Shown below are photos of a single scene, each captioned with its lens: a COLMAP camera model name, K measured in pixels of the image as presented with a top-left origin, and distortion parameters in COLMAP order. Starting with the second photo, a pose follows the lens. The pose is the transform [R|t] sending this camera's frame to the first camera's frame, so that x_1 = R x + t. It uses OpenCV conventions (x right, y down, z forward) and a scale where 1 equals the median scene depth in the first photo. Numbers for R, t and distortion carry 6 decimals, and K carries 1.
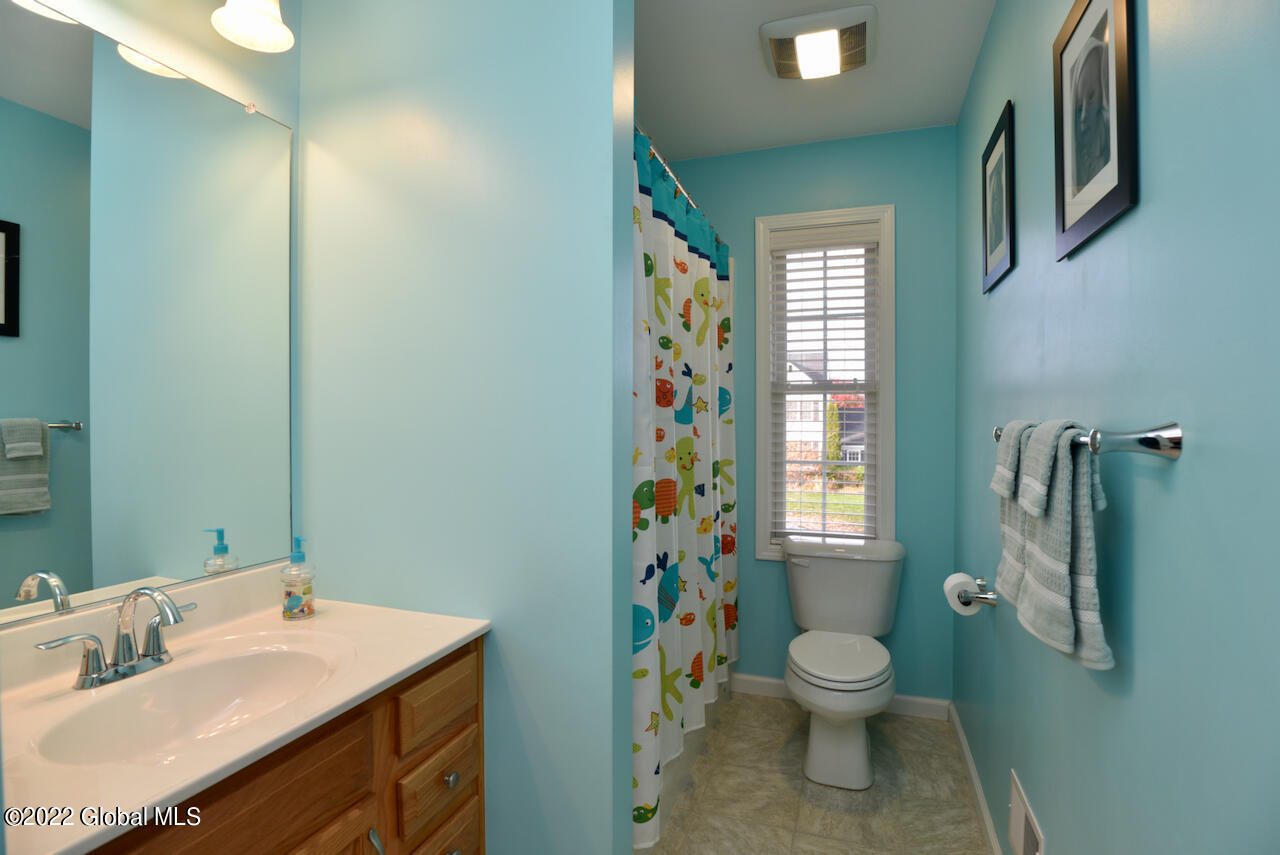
lens RADIAL K [[665.2, 0, 640.4], [0, 665.2, 416.9], [0, 0, 1]] dist [-0.020603, -0.006062]
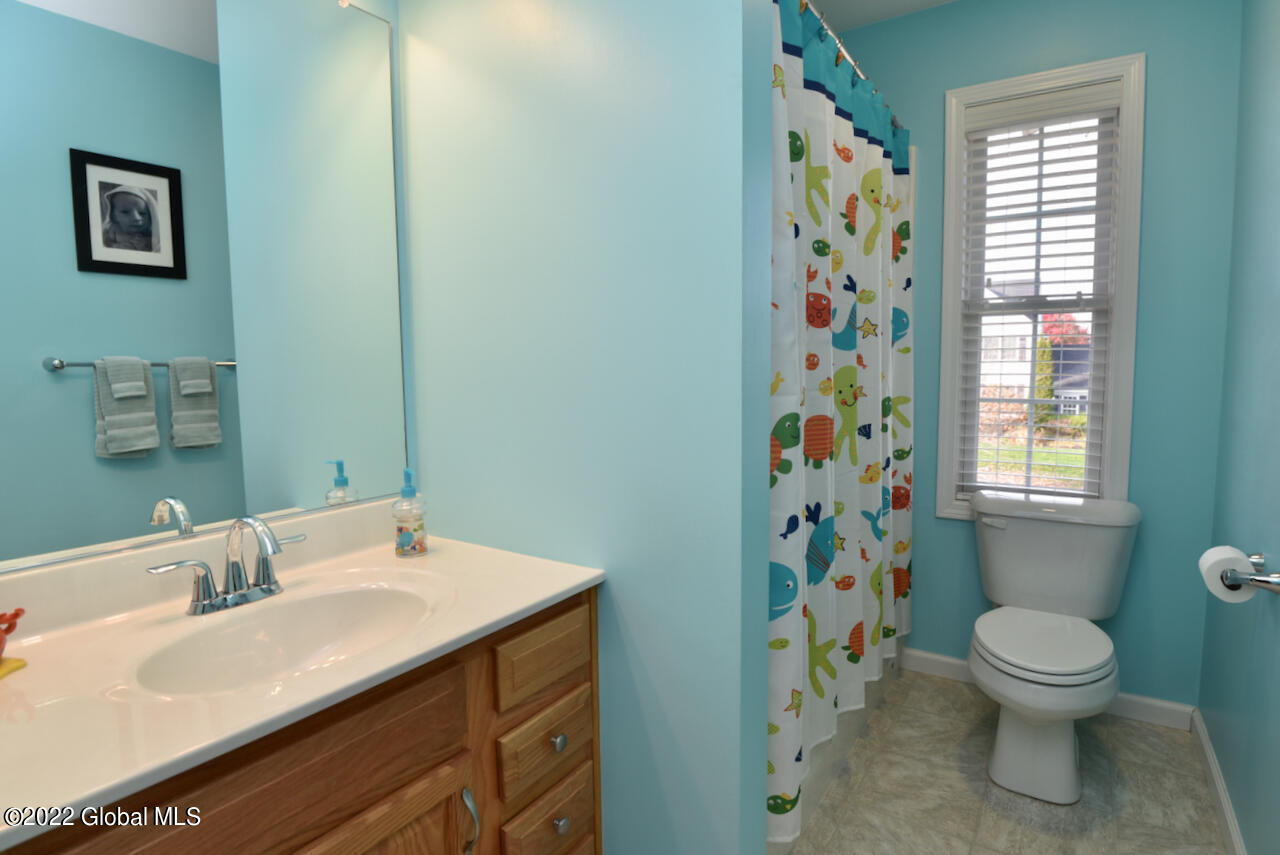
lens RADIAL K [[665.2, 0, 653.2], [0, 665.2, 430.1], [0, 0, 1]] dist [-0.020603, -0.006062]
pose [[0.968836, 0.012078, -0.247407, 0.041734], [0.009727, 0.996185, 0.086722, 0.037468], [0.247511, -0.086426, 0.965023, 0.148926]]
